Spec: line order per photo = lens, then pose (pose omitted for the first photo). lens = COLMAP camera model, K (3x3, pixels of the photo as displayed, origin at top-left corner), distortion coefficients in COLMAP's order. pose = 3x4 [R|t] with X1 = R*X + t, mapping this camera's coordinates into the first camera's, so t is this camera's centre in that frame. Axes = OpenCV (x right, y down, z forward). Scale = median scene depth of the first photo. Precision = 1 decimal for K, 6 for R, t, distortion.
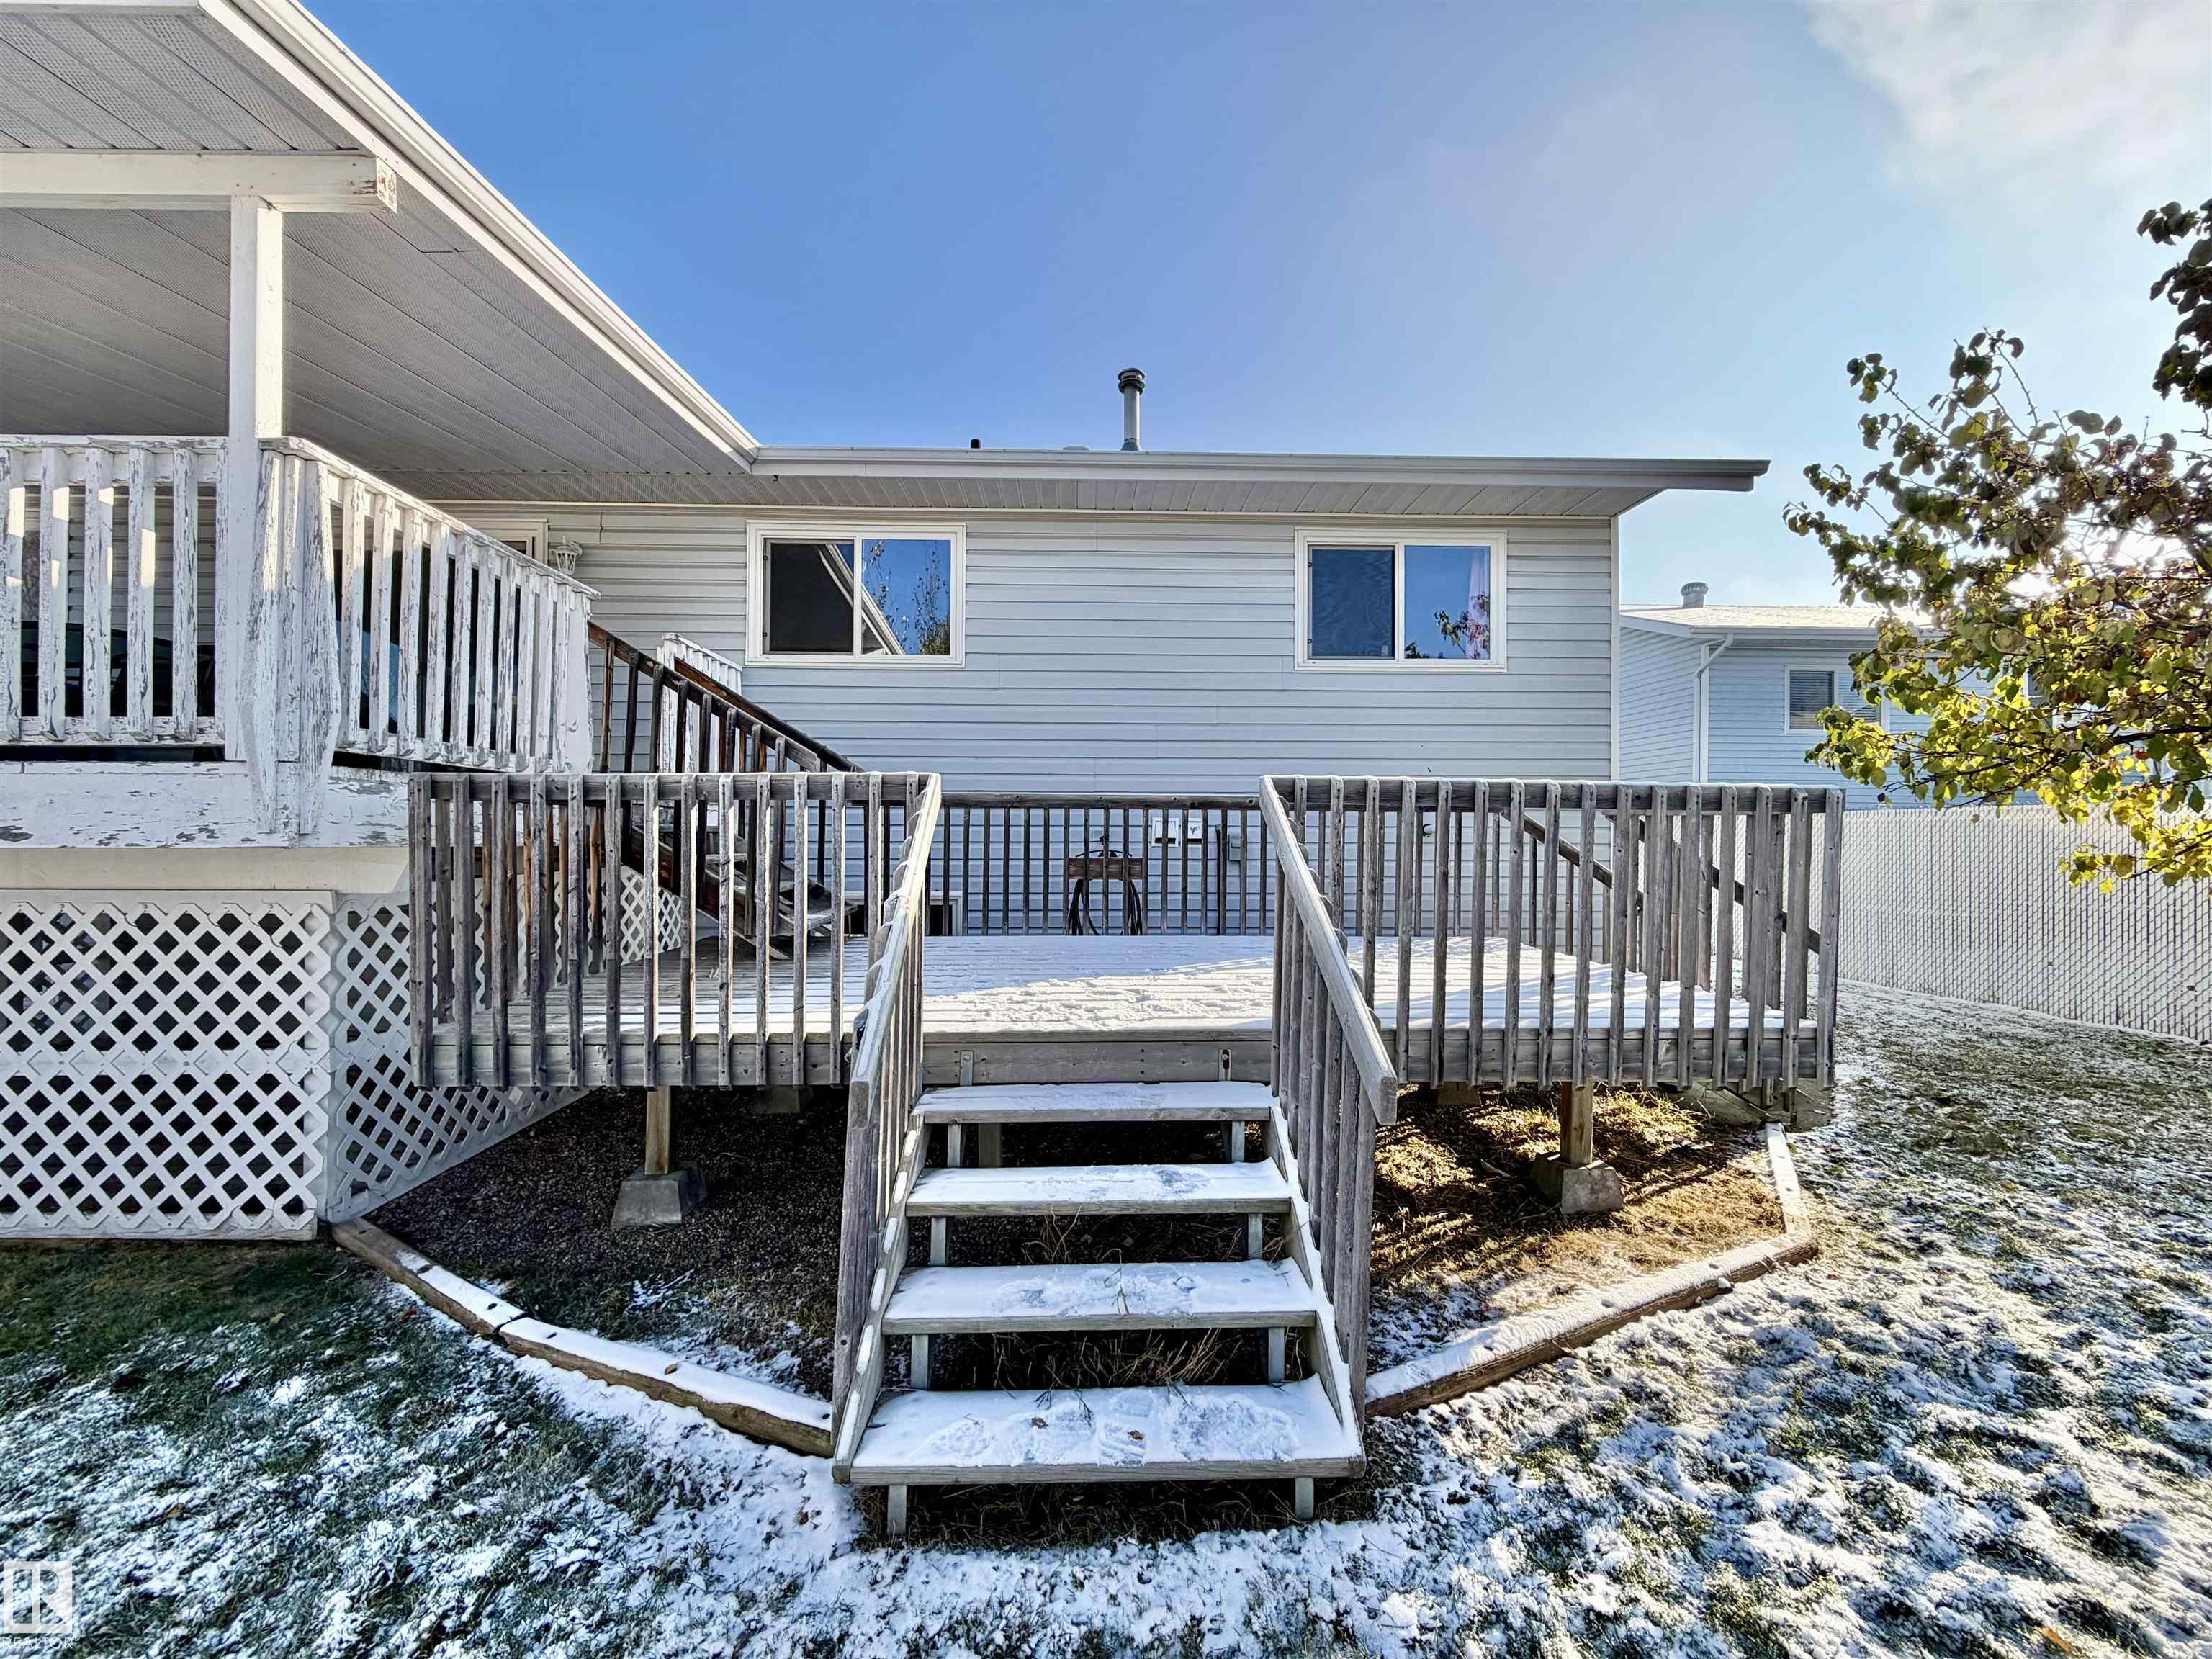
lens RADIAL K [[878.6, 0, 1102.5], [0, 878.6, 825.8], [0, 0, 1]] dist [0.000782, -0.000116]
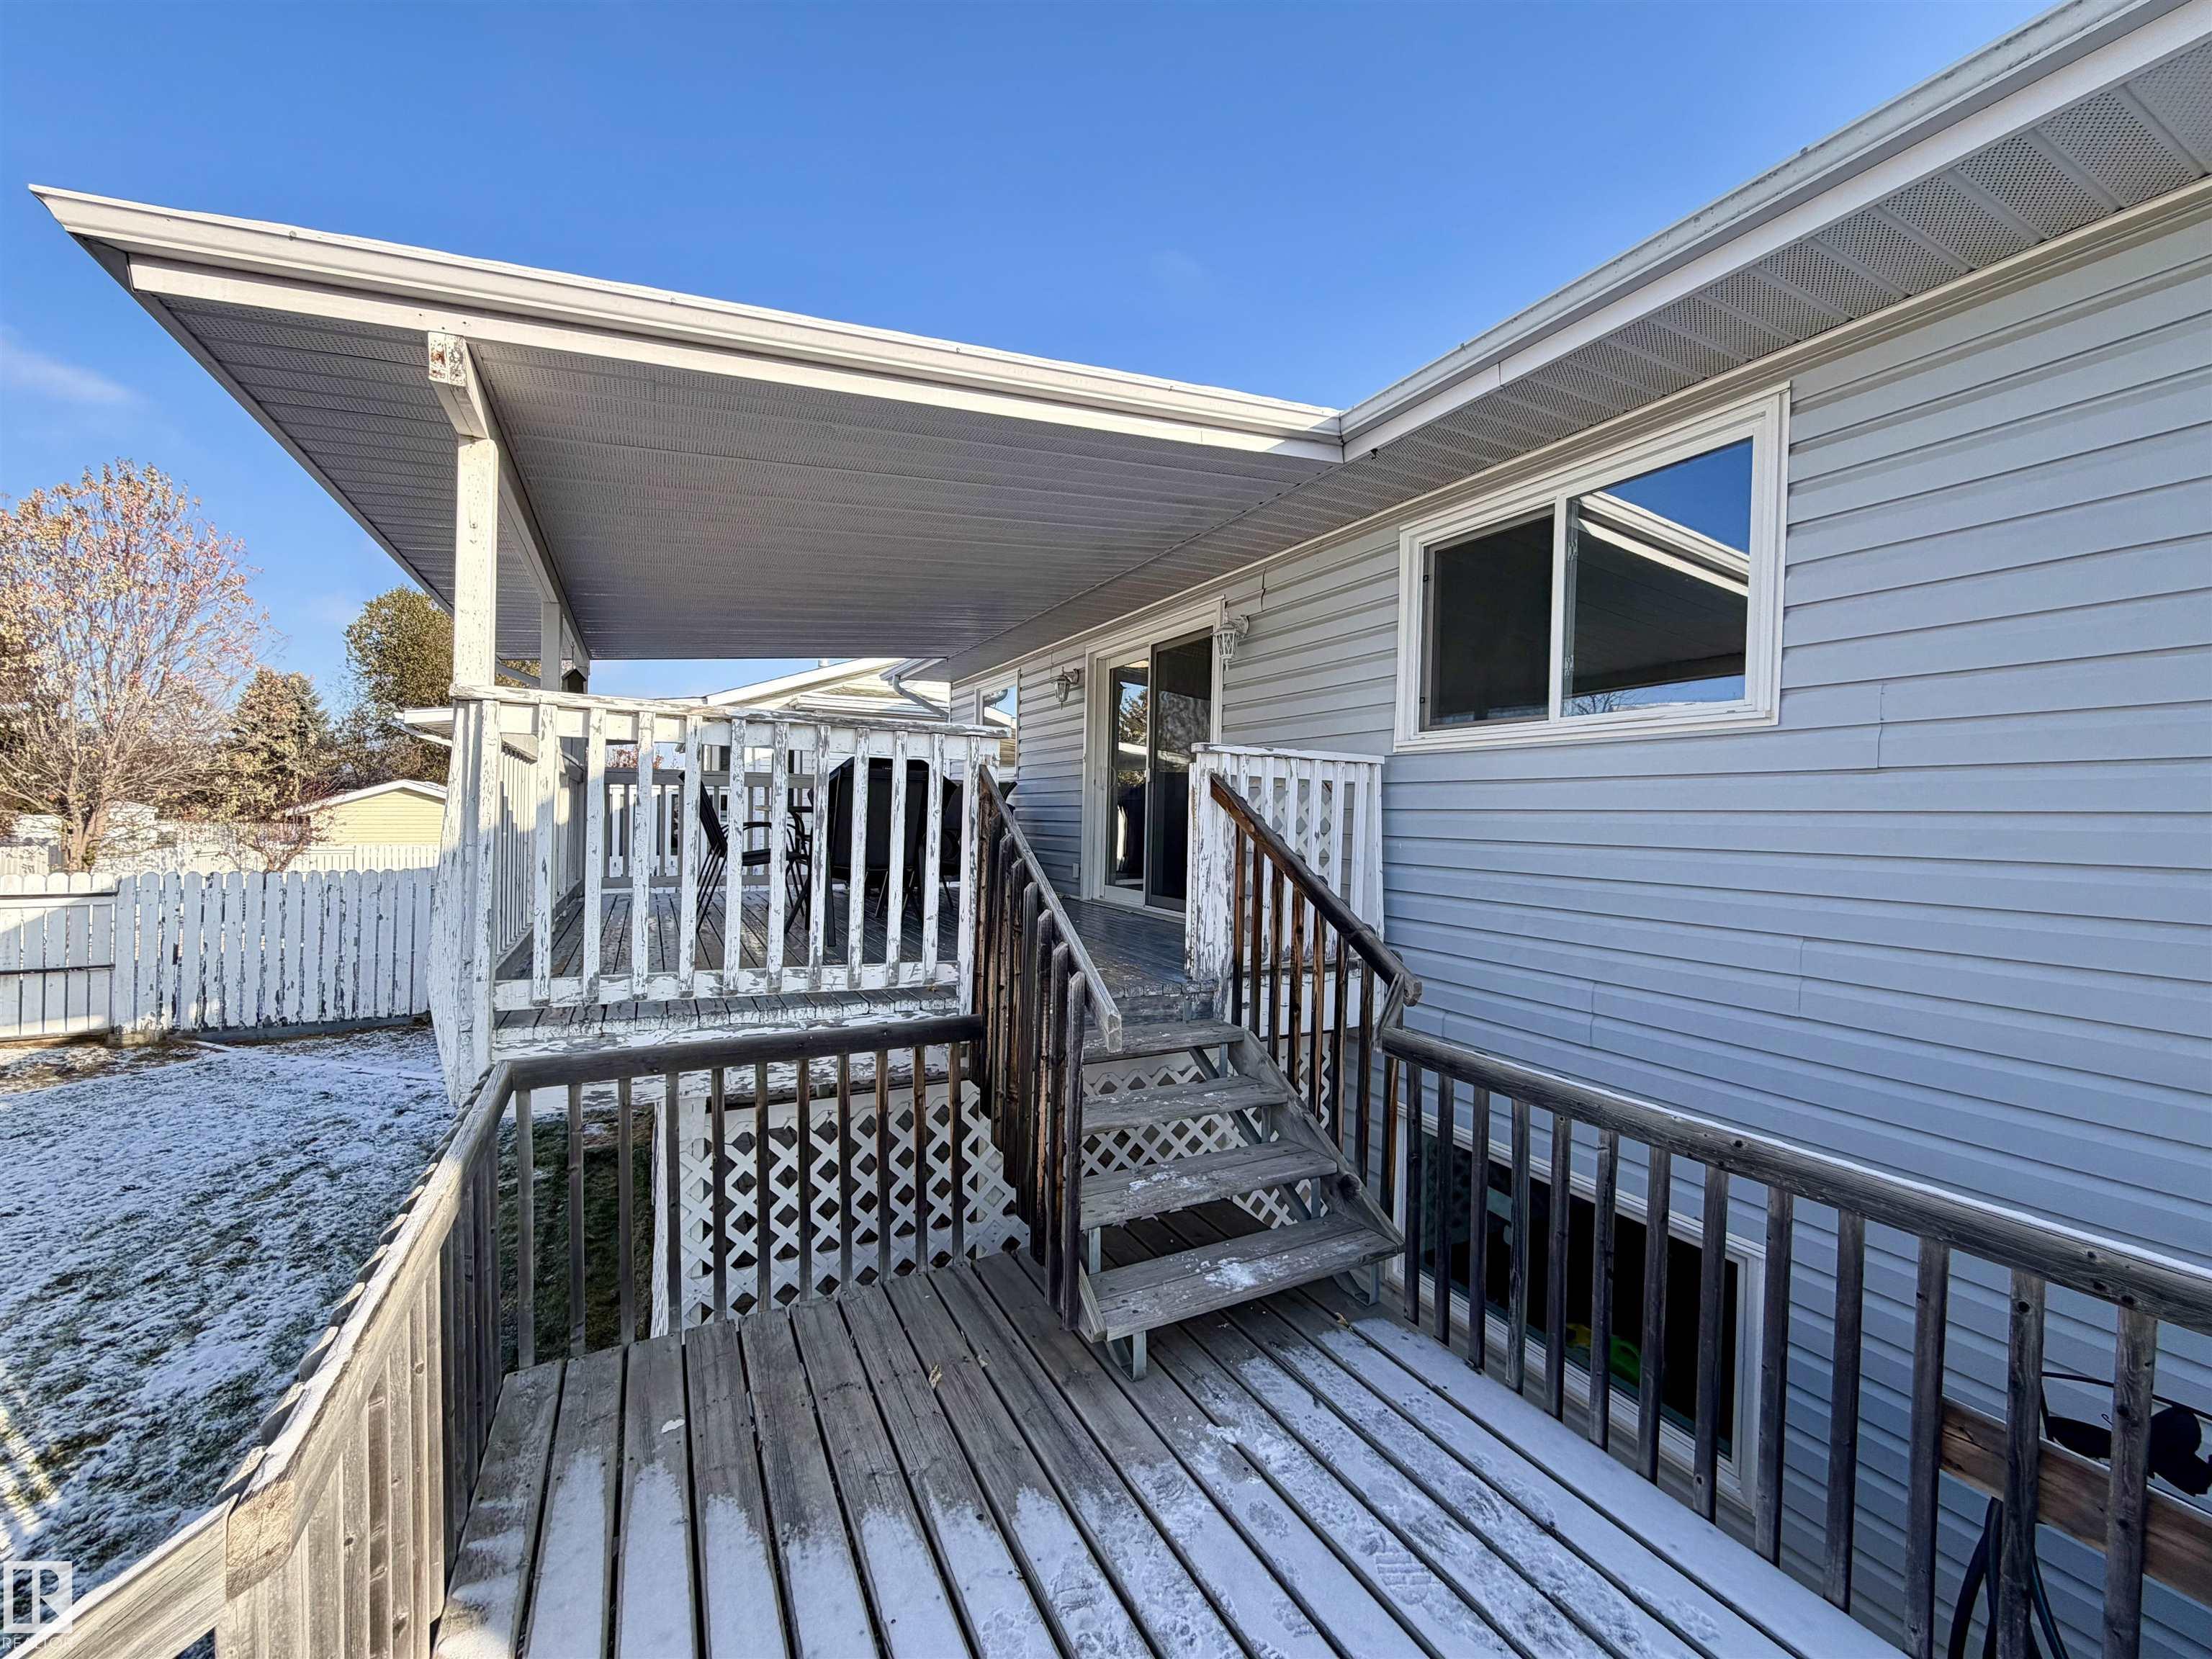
lens RADIAL K [[878.6, 0, 1092.0], [0, 878.6, 829.3], [0, 0, 1]] dist [0.000782, -0.000116]
pose [[0.432400, 0.017011, -0.901521, 0.099027], [-0.007625, 0.999855, 0.015209, -0.157772], [0.901650, 0.000298, 0.432467, 0.610395]]
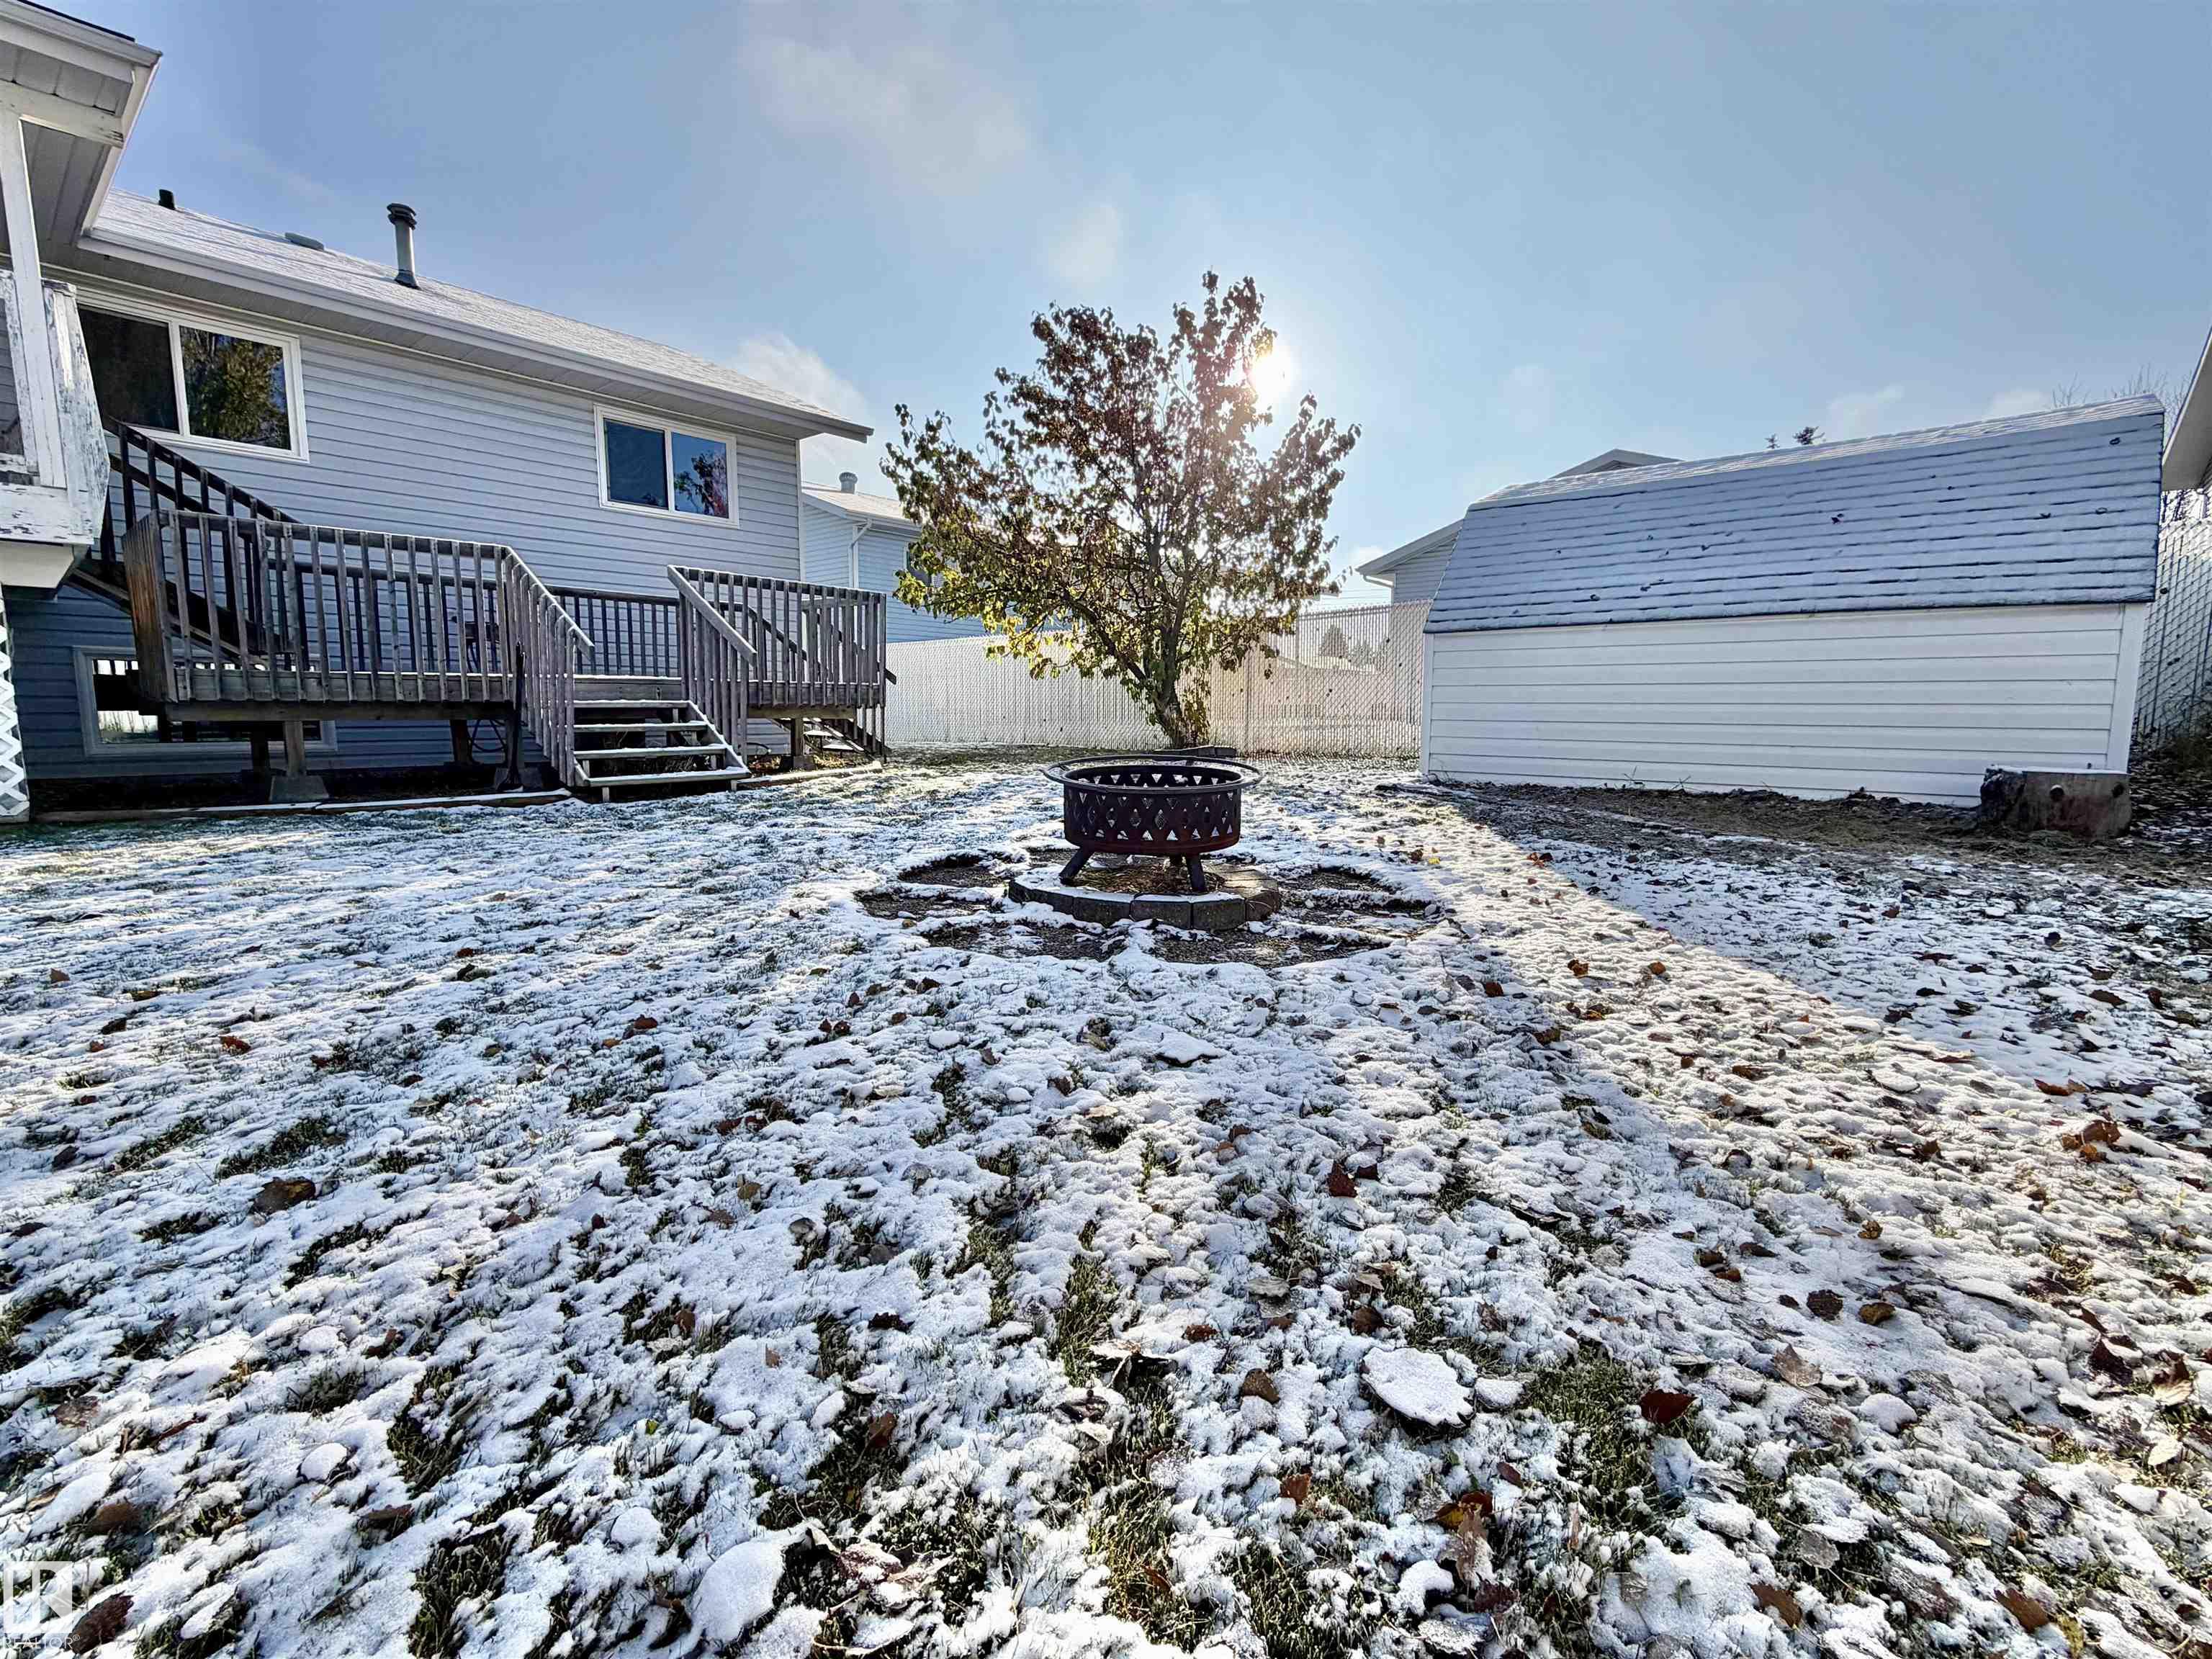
lens RADIAL K [[972.4, 0, 1110.2], [0, 972.4, 824.7], [0, 0, 1]] dist [0.000295, -0.000196]
pose [[0.667242, -0.090786, 0.739287, -0.536551], [-0.007801, 0.991638, 0.128816, 0.151582], [-0.744800, -0.091719, 0.660954, -0.865227]]
